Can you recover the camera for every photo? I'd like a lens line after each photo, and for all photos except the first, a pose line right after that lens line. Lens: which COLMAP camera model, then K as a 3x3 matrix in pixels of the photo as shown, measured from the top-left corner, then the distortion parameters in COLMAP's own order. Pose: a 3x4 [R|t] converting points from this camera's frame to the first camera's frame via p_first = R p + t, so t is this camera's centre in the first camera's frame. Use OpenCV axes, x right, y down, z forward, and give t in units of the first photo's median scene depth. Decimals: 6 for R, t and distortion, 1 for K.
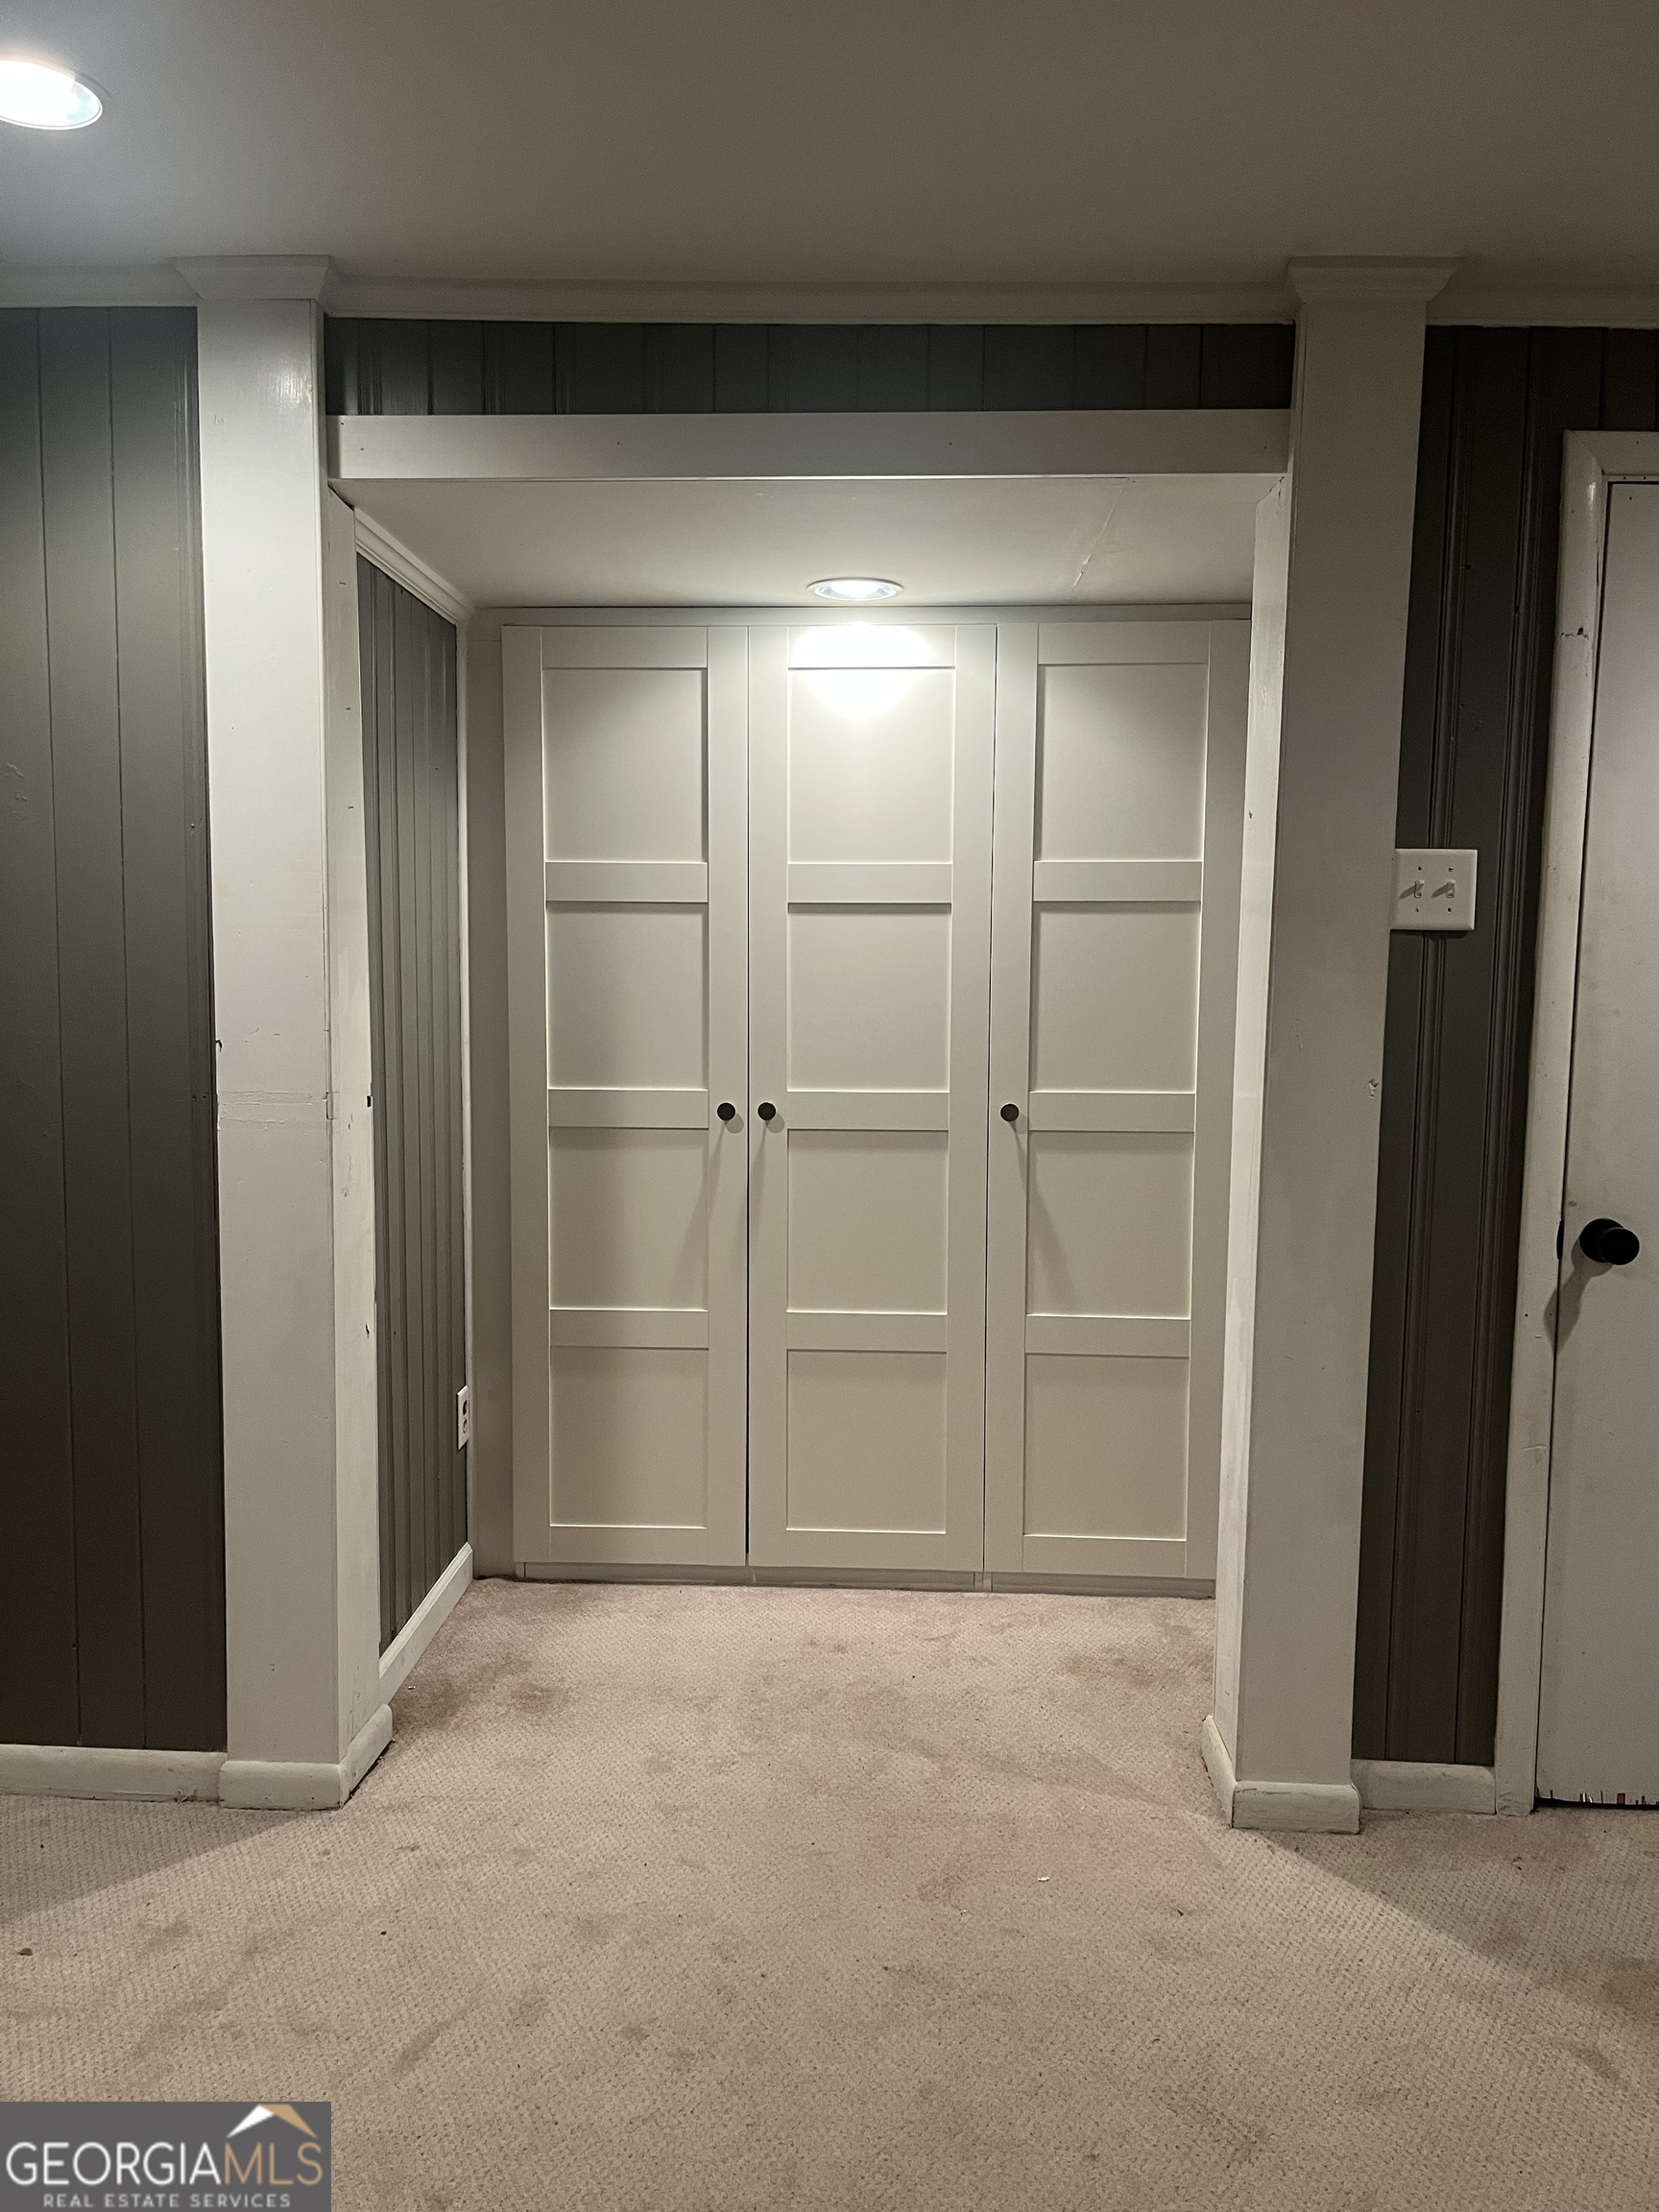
lens RADIAL K [[1669.7, 0, 835.9], [0, 1669.7, 1121.5], [0, 0, 1]] dist [0.055000, -0.011530]
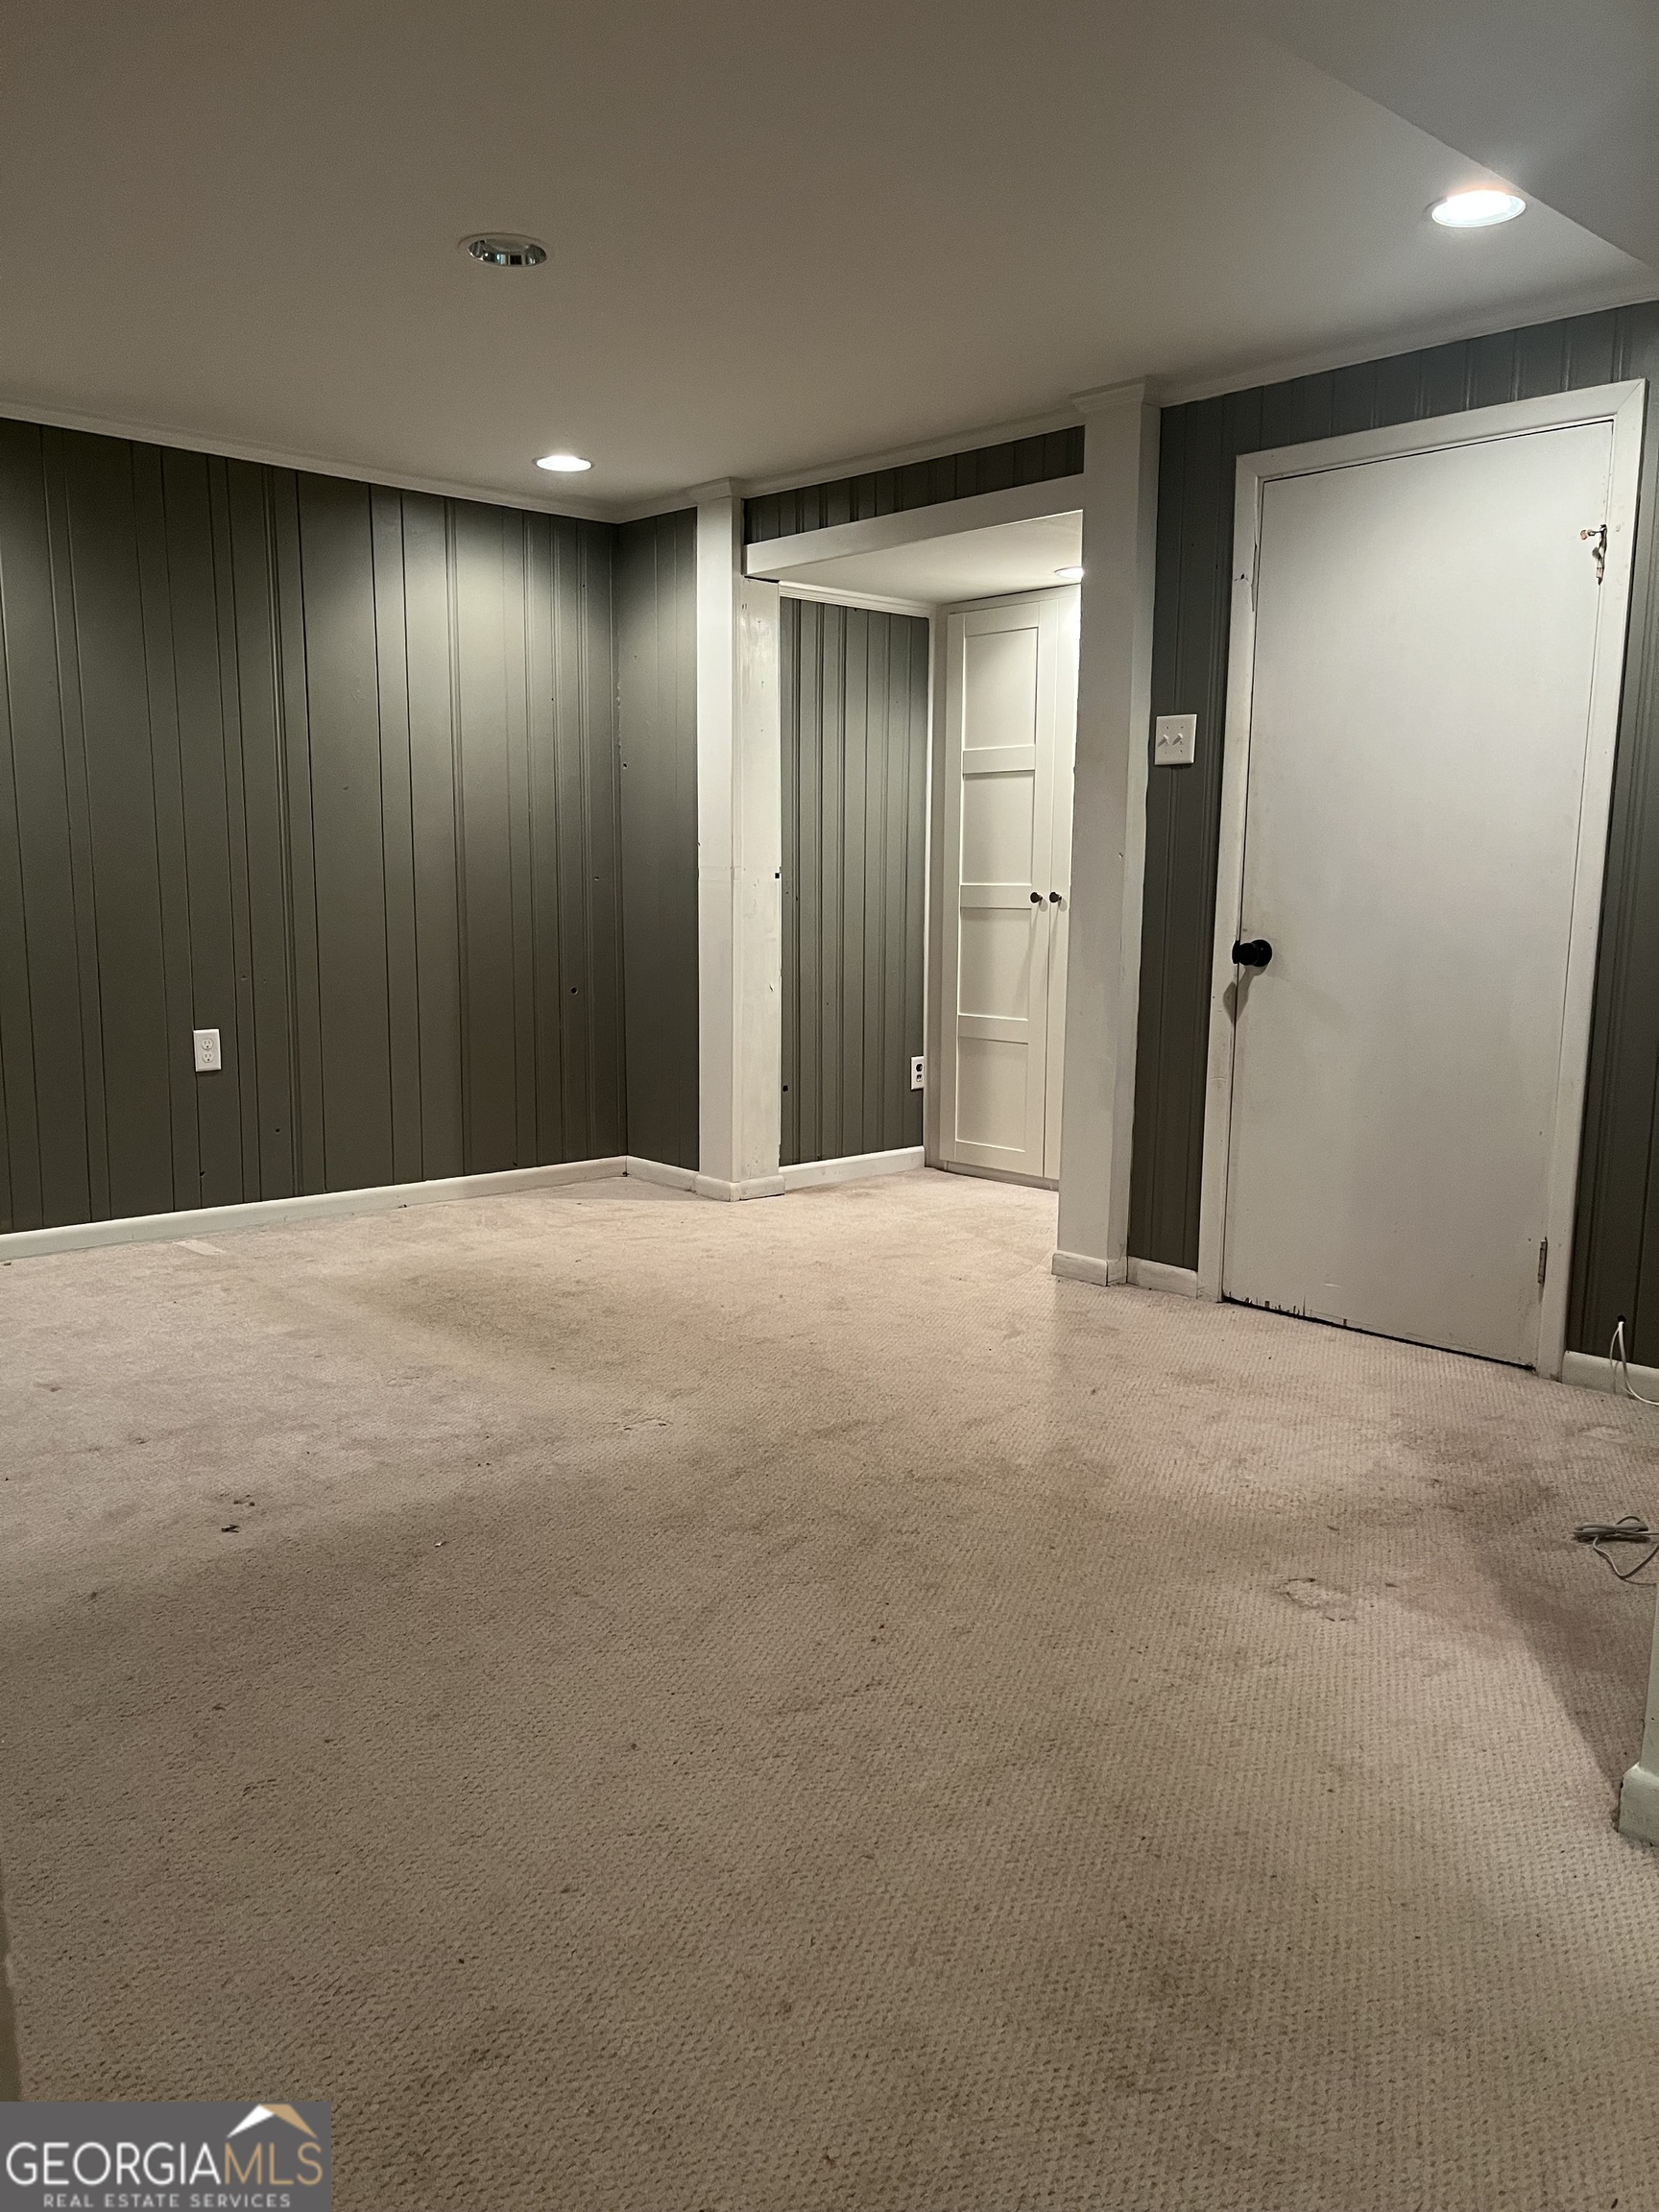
lens RADIAL K [[1669.7, 0, 818.0], [0, 1669.7, 1114.4], [0, 0, 1]] dist [0.055000, -0.011530]
pose [[0.709416, 0.098450, -0.697880, 1.264106], [-0.062895, 0.995088, 0.076443, 0.124952], [0.701978, -0.010337, 0.712123, -0.436897]]
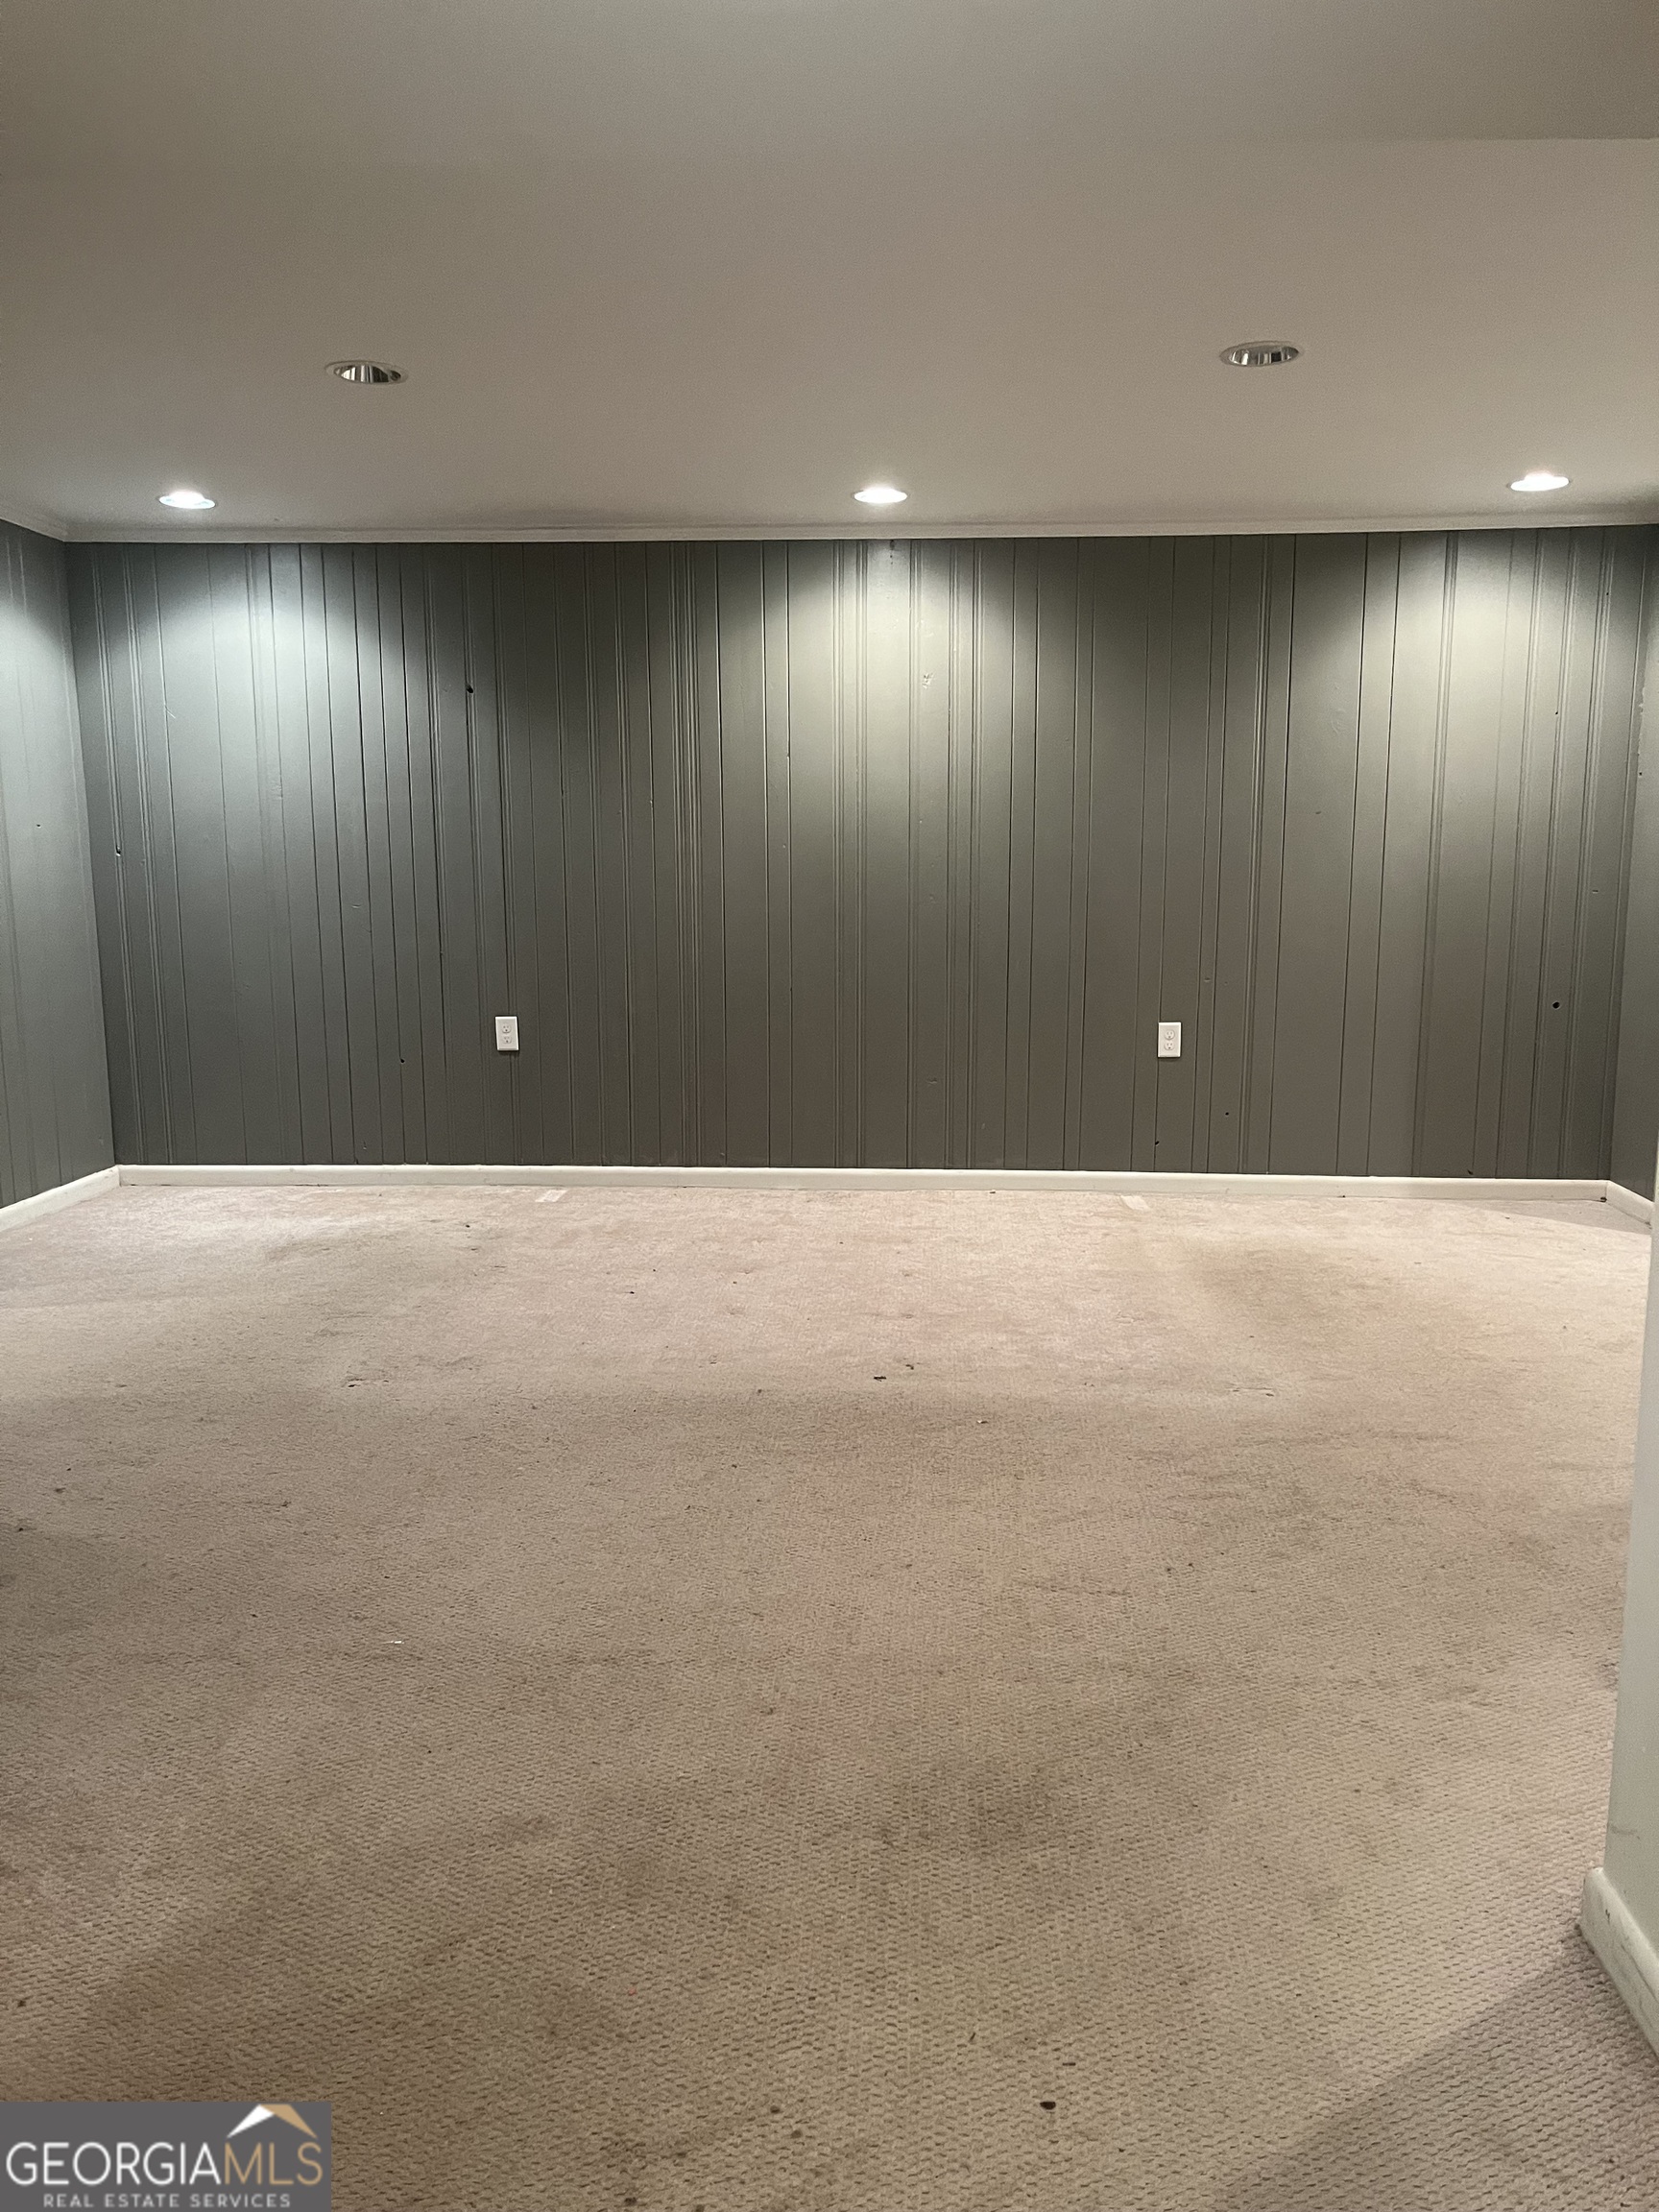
lens RADIAL K [[1669.7, 0, 850.0], [0, 1669.7, 1101.9], [0, 0, 1]] dist [0.055000, -0.011530]
pose [[-0.011757, 0.128341, -0.991660, 1.685784], [-0.087528, 0.987790, 0.128878, 0.071566], [0.996093, 0.088314, -0.000380, 0.019512]]
